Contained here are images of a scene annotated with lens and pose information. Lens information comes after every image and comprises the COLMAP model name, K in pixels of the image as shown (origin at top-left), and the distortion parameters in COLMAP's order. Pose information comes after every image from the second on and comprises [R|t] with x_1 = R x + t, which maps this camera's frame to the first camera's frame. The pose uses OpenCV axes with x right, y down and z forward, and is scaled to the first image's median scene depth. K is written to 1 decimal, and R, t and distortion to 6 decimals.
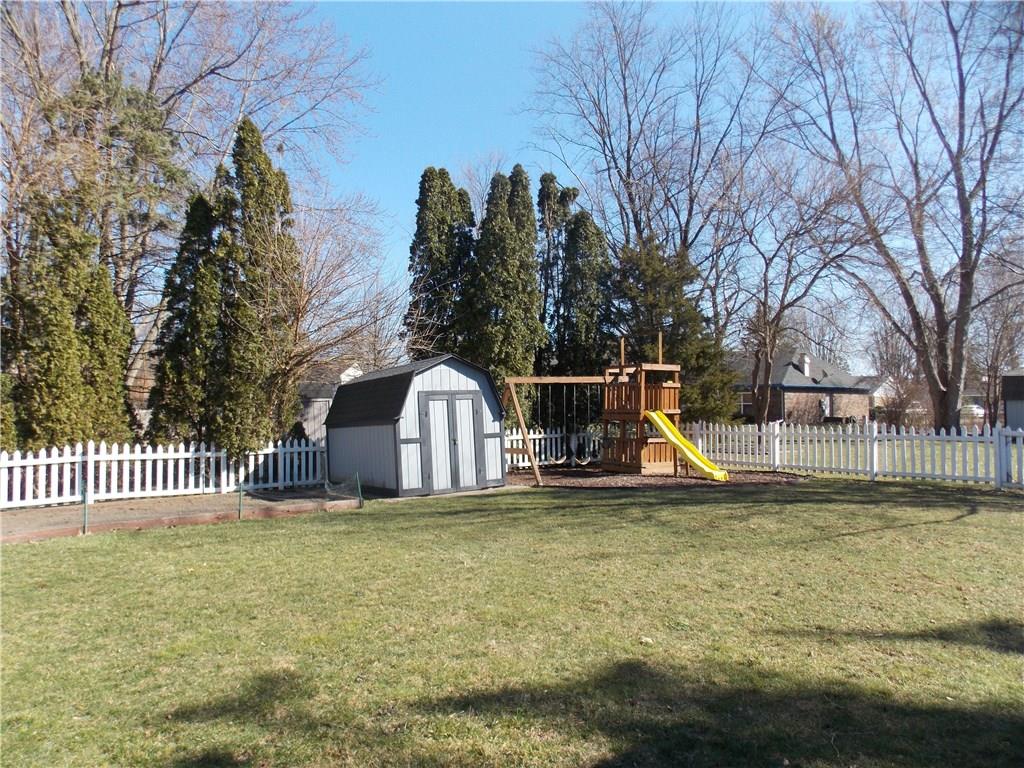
lens RADIAL K [[676.7, 0, 509.9], [0, 676.7, 387.1], [0, 0, 1]] dist [0.000891, 0.003883]
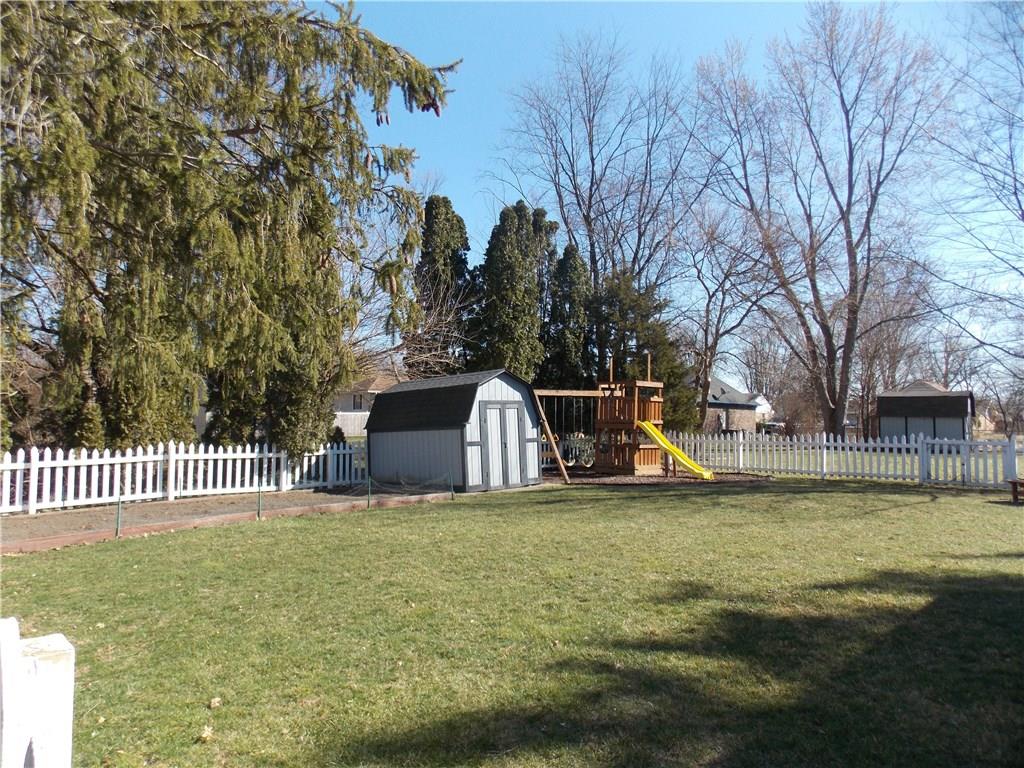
lens RADIAL K [[676.7, 0, 515.4], [0, 676.7, 381.6], [0, 0, 1]] dist [0.000891, 0.003883]
pose [[0.983179, 0.025895, 0.180801, -0.236552], [-0.021611, 0.999438, -0.025623, 0.001593], [-0.181363, 0.021285, 0.983186, -0.121600]]
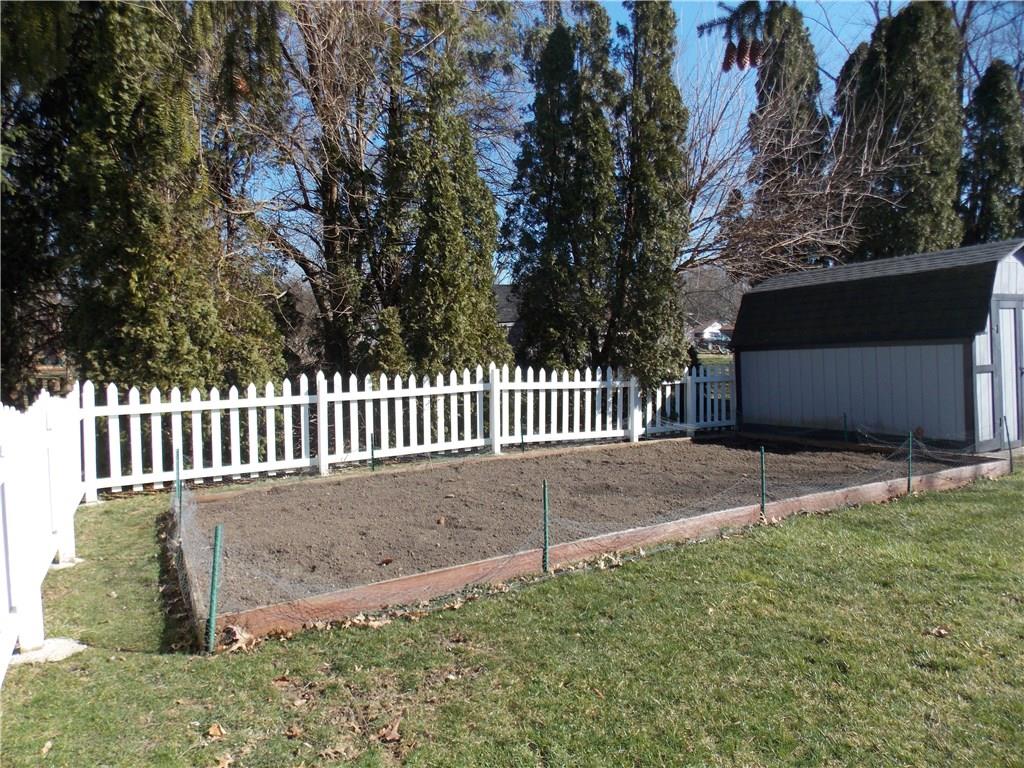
lens RADIAL K [[676.7, 0, 515.8], [0, 676.7, 387.1], [0, 0, 1]] dist [0.000891, 0.003883]
pose [[0.997019, 0.015678, -0.075541, -0.453478], [-0.007979, 0.994838, 0.101165, 0.027913], [0.076737, -0.100260, 0.991998, 0.251326]]
